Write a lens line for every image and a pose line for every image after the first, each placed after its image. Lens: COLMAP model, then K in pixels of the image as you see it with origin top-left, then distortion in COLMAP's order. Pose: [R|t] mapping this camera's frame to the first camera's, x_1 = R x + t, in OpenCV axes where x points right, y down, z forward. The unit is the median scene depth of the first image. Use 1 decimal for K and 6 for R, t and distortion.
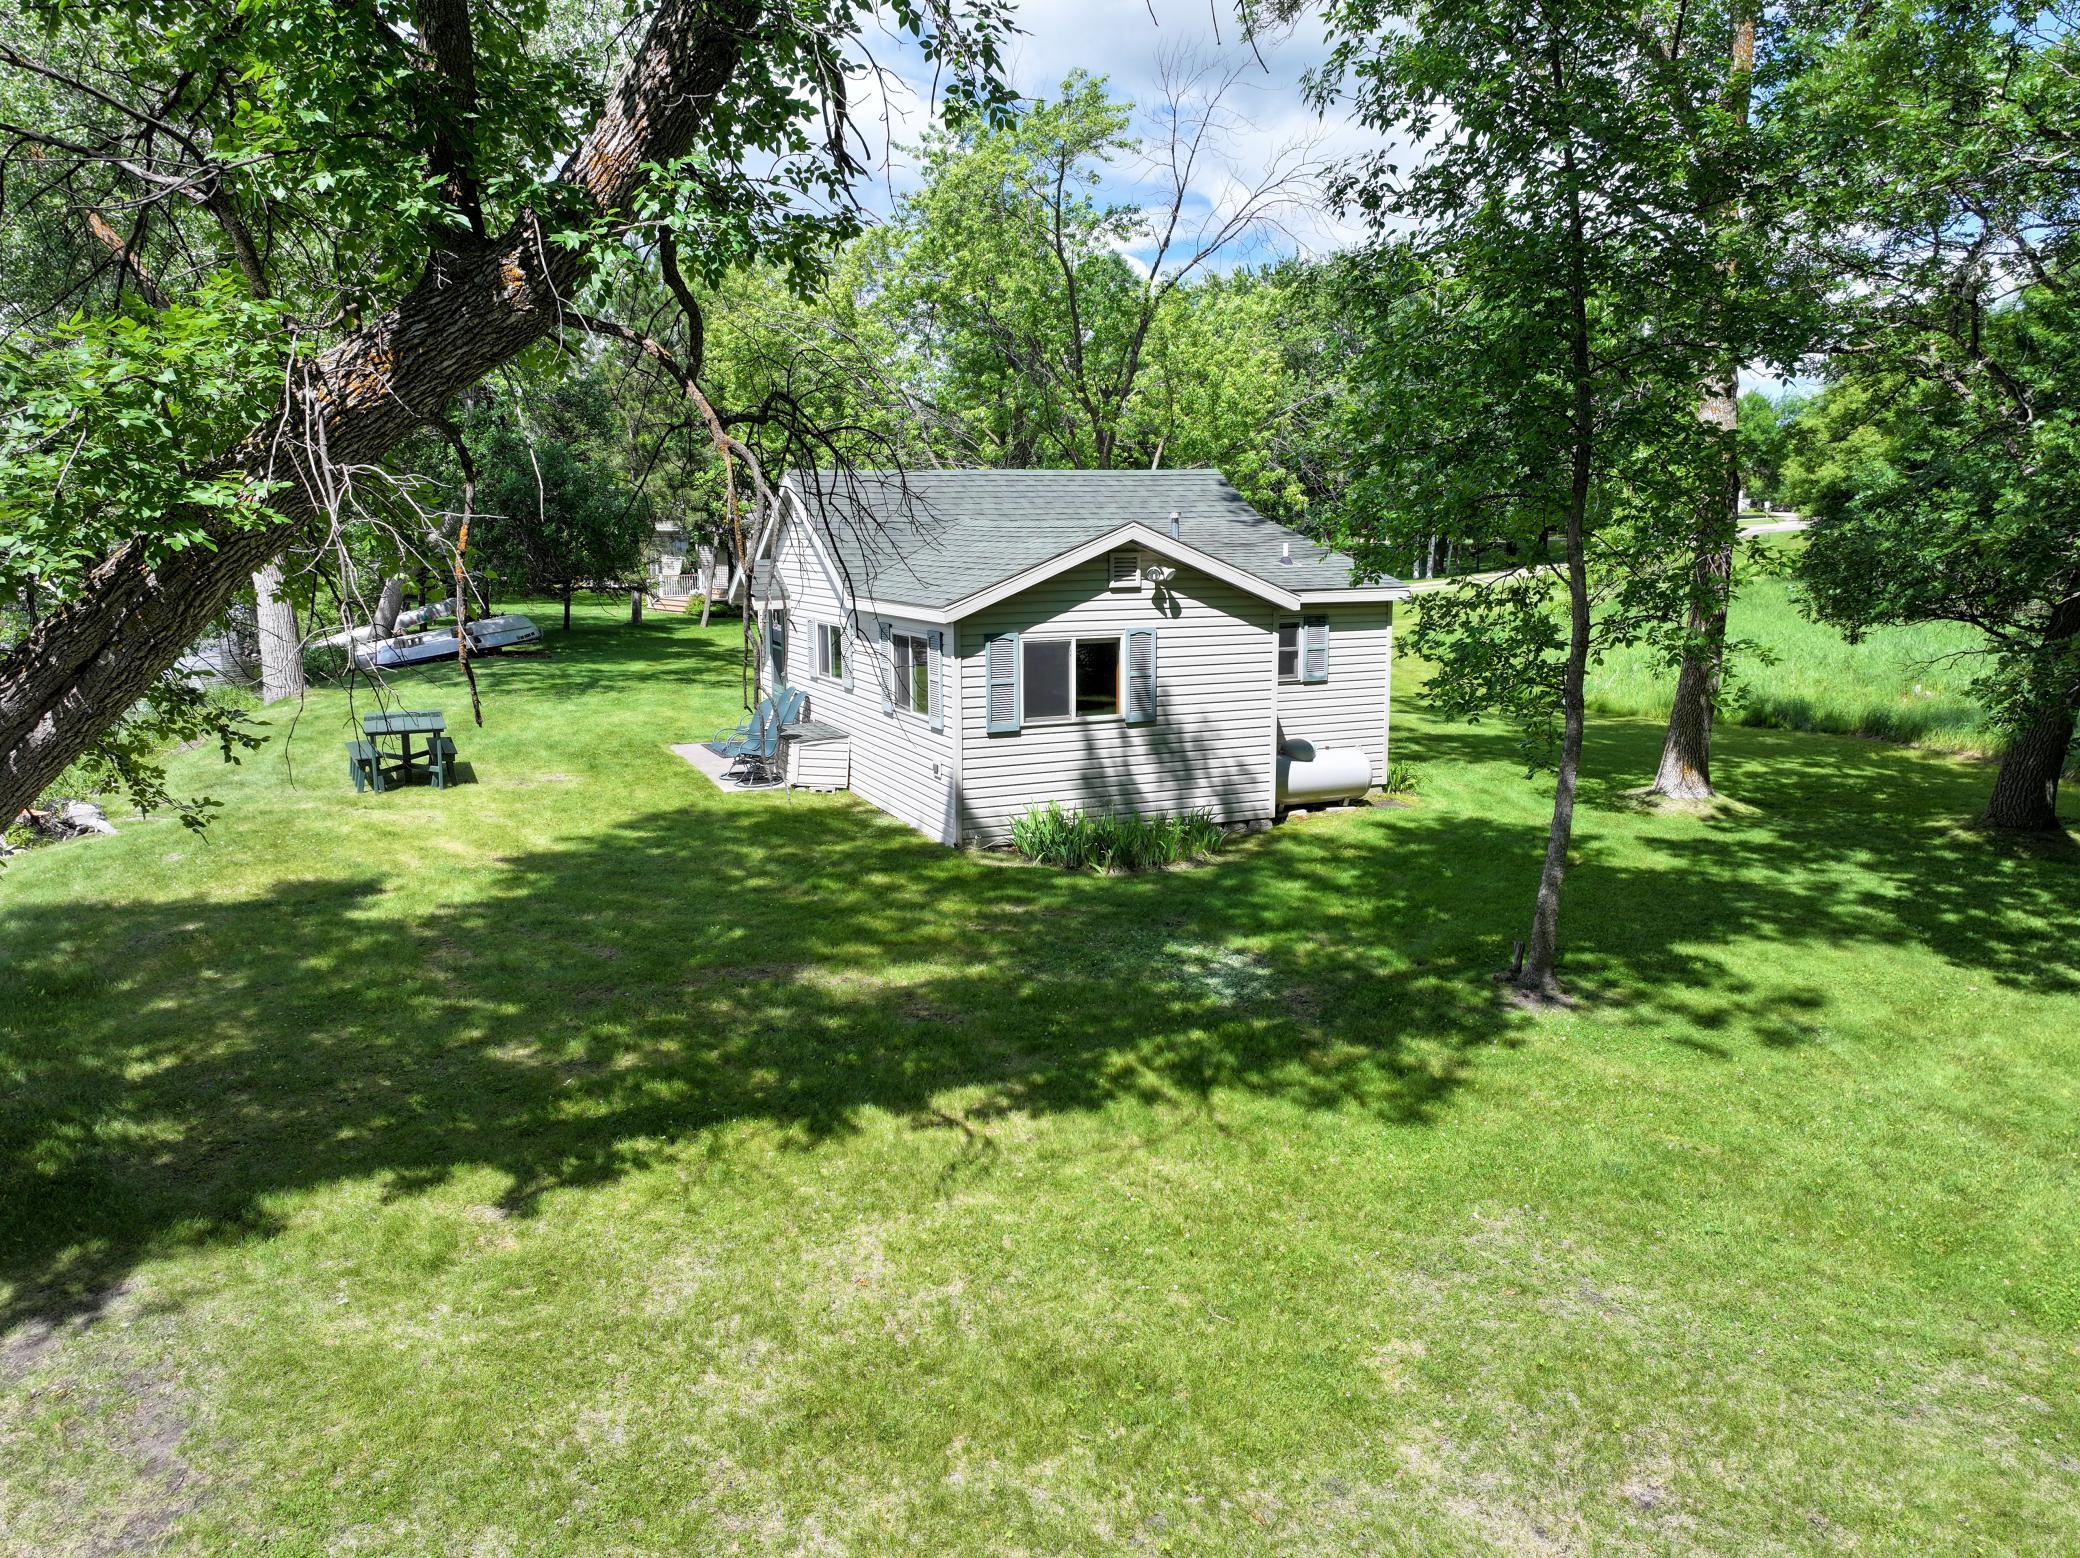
lens RADIAL K [[1442.2, 0, 1043.2], [0, 1442.2, 780.5], [0, 0, 1]] dist [0.002793, 0.001308]
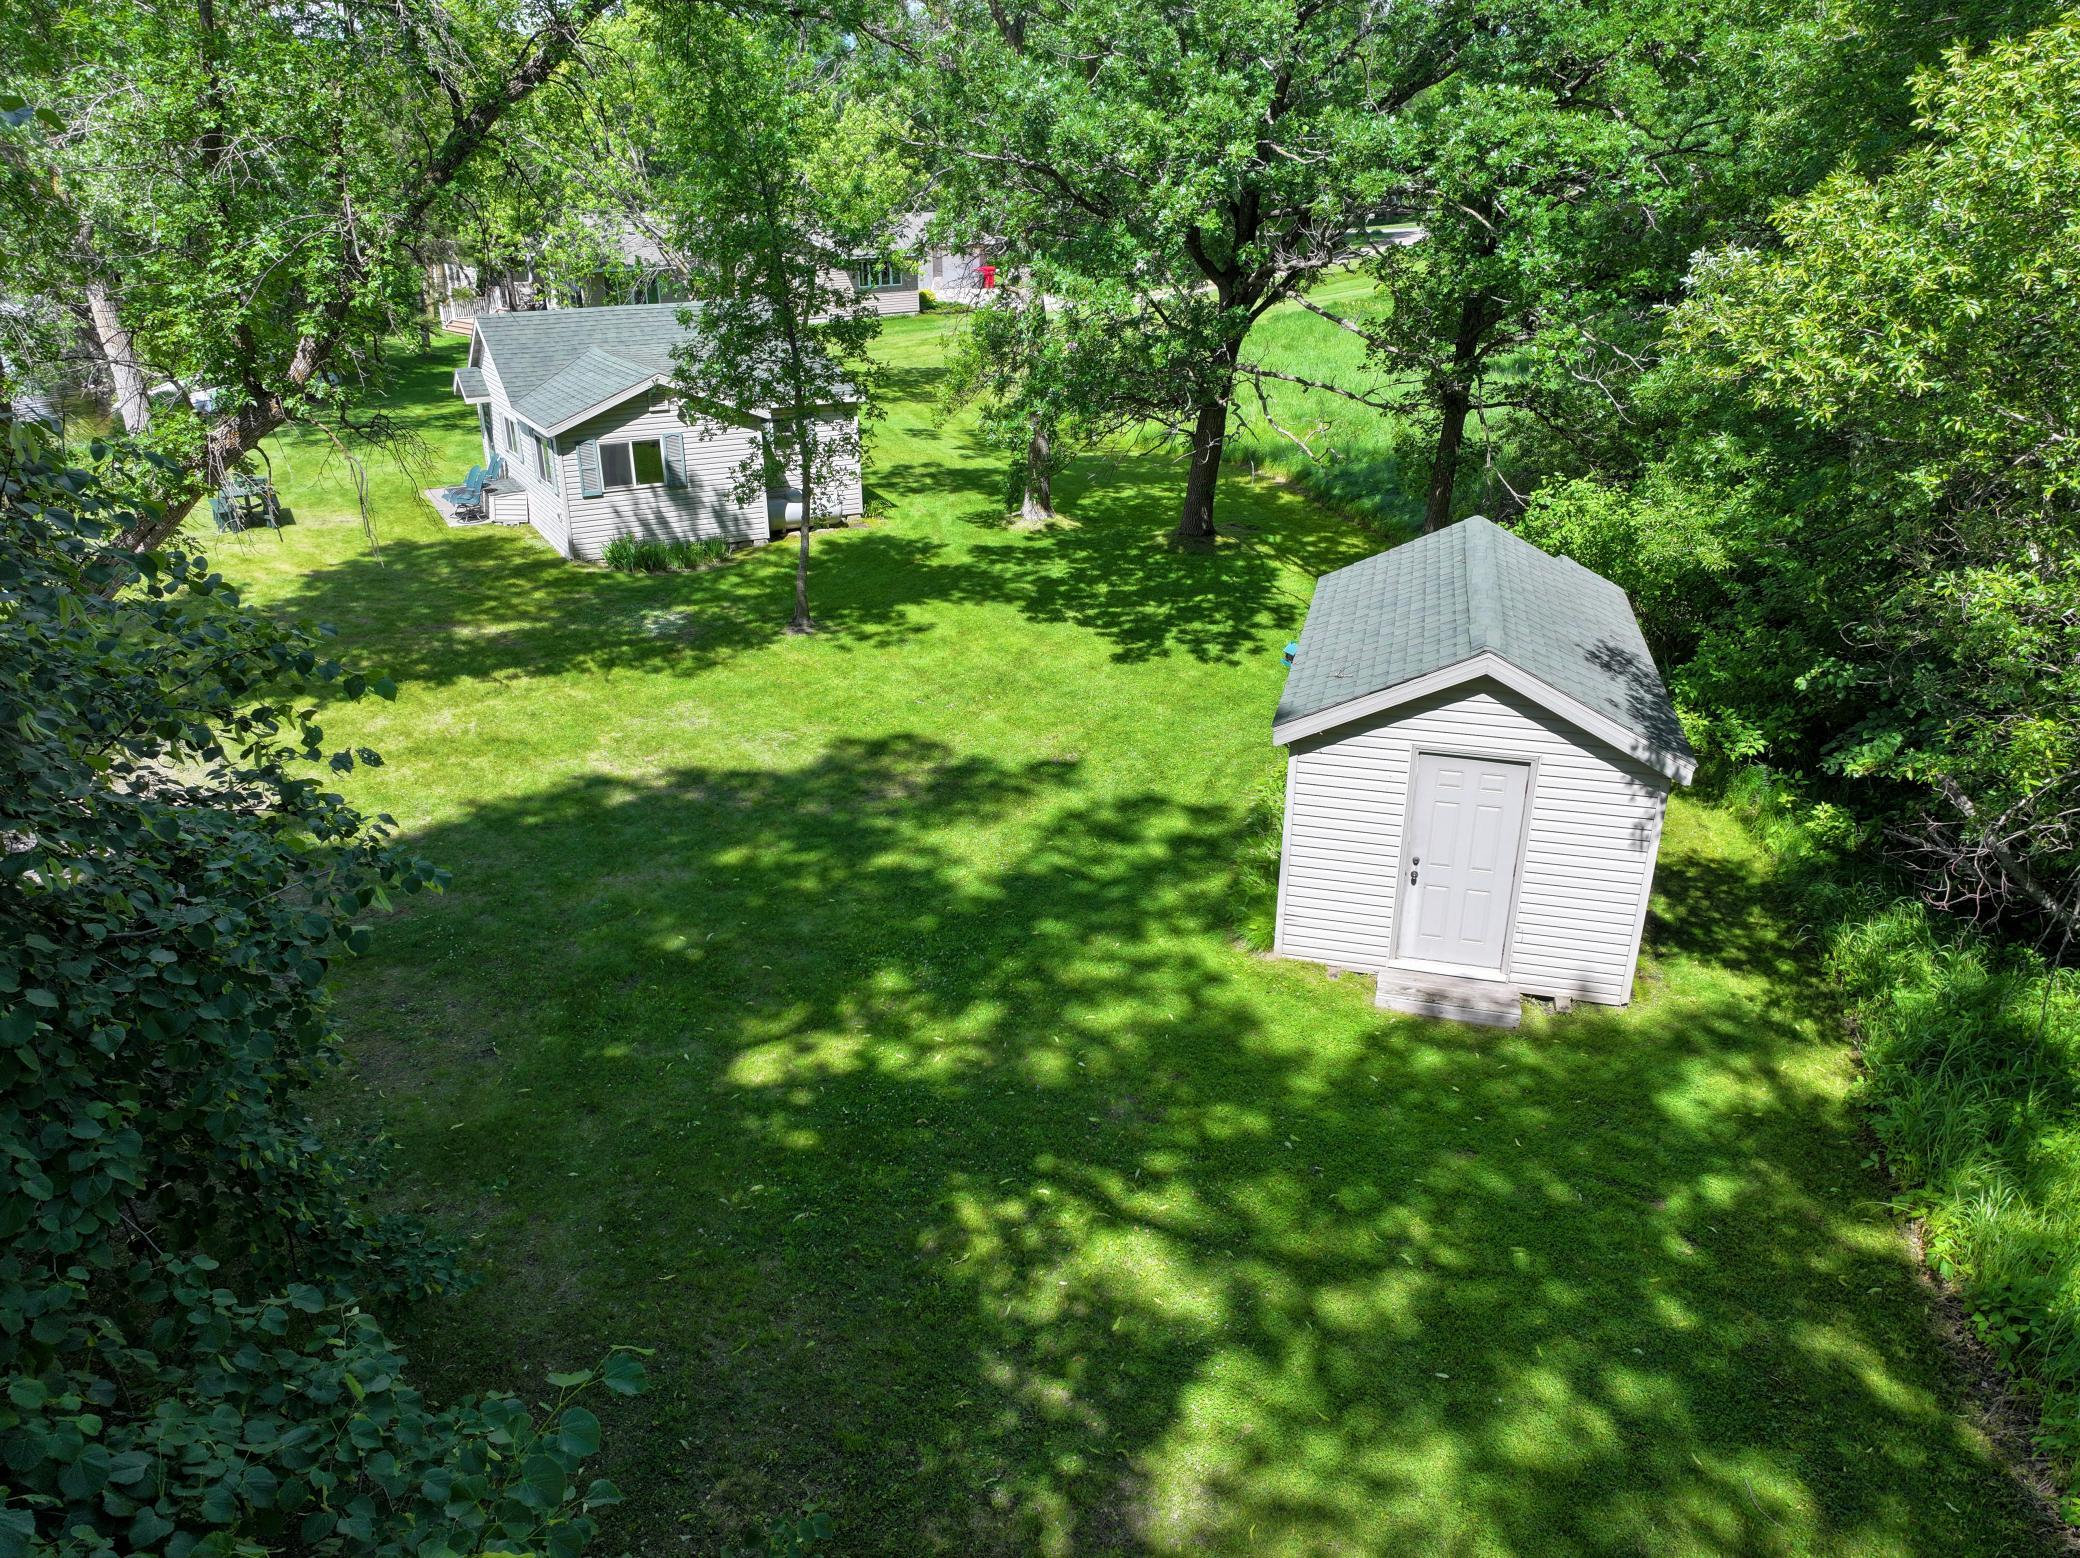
lens RADIAL K [[1444.8, 0, 1040.0], [0, 1444.8, 779.0], [0, 0, 1]] dist [0.004440, -0.002323]
pose [[0.996525, -0.032691, 0.076609, 0.375544], [0.014965, 0.975064, 0.221417, -0.079054], [-0.081937, -0.219501, 0.972165, -0.870677]]
